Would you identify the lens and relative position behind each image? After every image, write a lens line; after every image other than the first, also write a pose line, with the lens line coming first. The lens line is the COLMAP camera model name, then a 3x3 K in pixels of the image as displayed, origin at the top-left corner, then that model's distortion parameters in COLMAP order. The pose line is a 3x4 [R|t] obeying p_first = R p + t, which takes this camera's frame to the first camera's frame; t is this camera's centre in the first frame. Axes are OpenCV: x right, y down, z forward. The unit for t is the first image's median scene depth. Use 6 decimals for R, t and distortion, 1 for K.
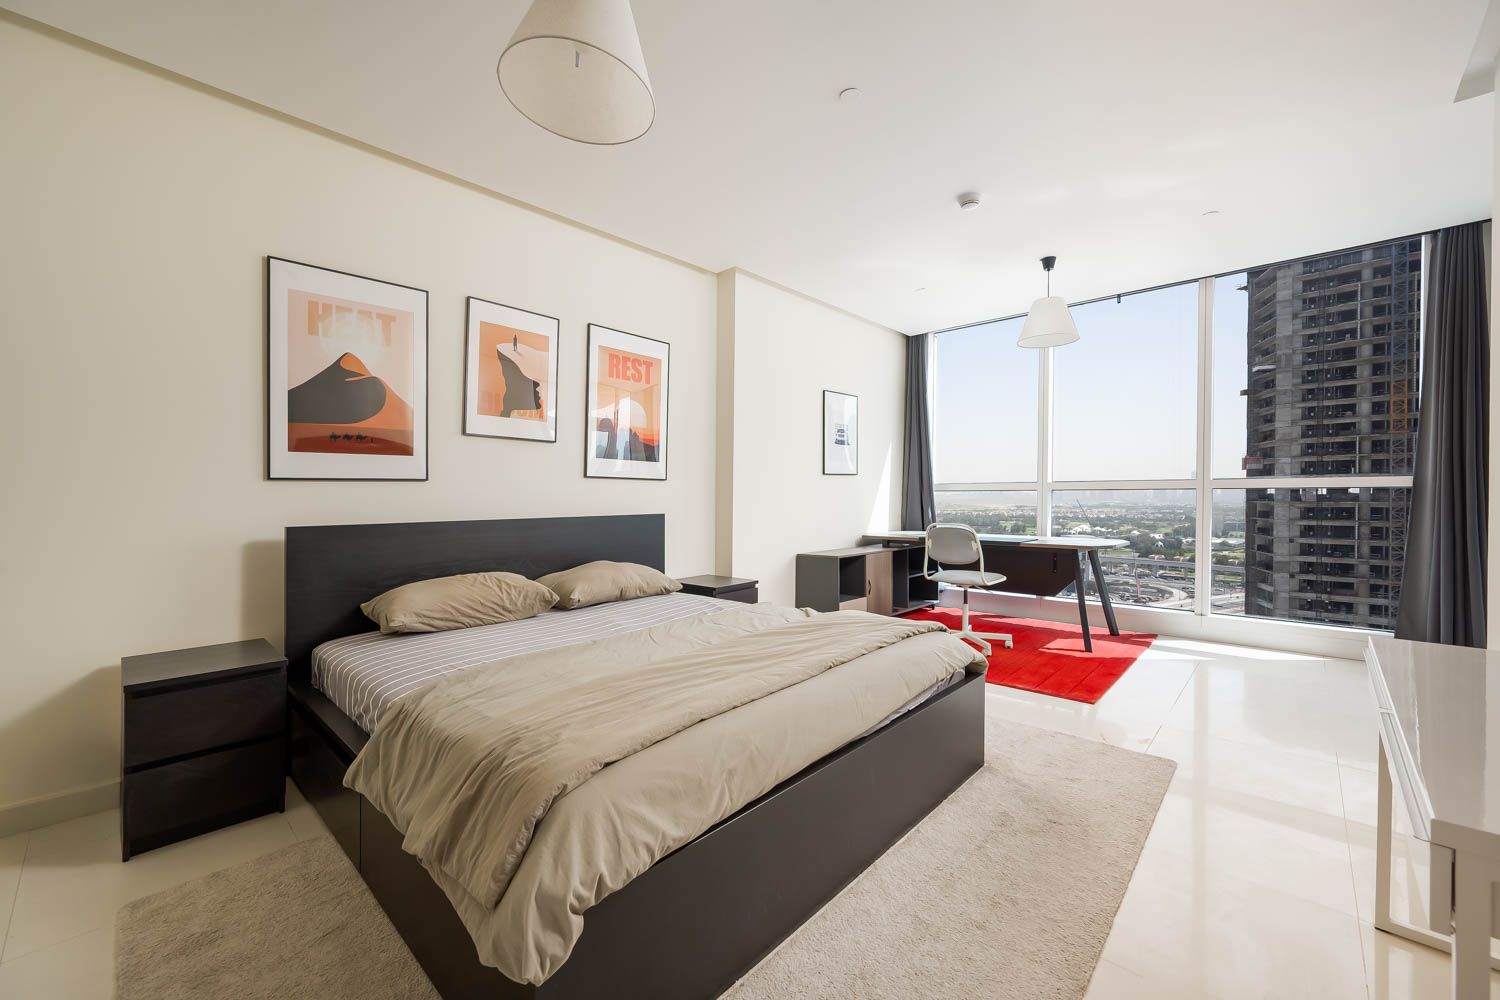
lens RADIAL K [[594.6, 0, 752.1], [0, 594.6, 500.2], [0, 0, 1]] dist [-0.003110, -0.000102]
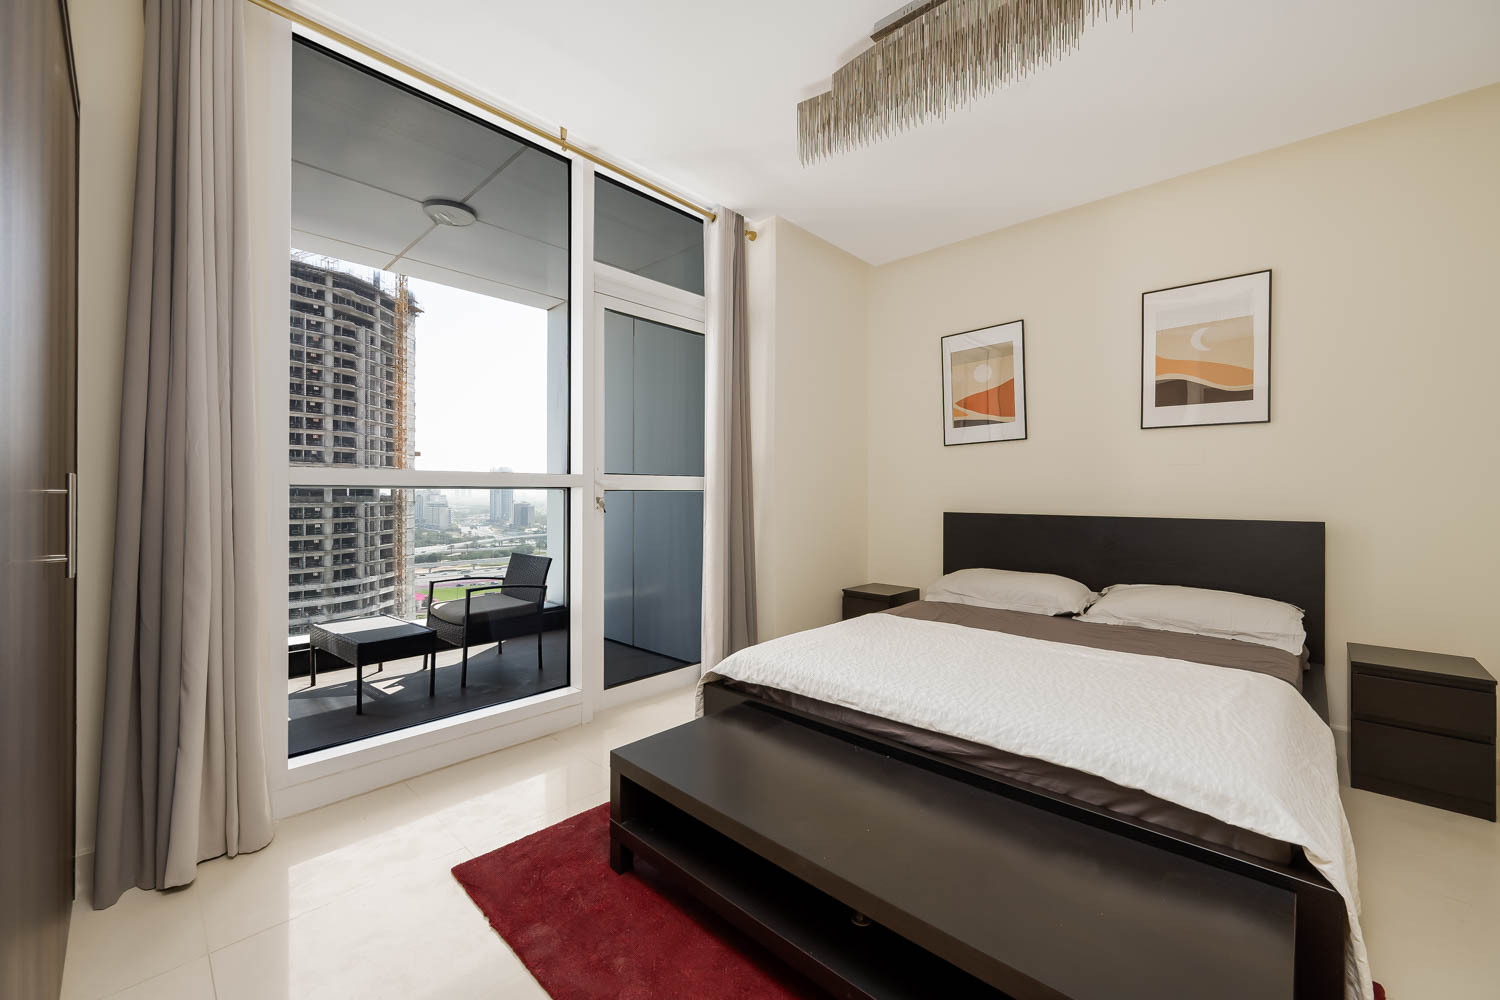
lens RADIAL K [[594.6, 0, 752.0], [0, 594.6, 496.9], [0, 0, 1]] dist [-0.003110, -0.000102]
pose [[-0.001915, -0.006687, -0.999976, 0.716102], [0.000635, 0.999977, -0.006689, -0.003896], [0.999998, -0.000647, -0.001910, 0.621098]]
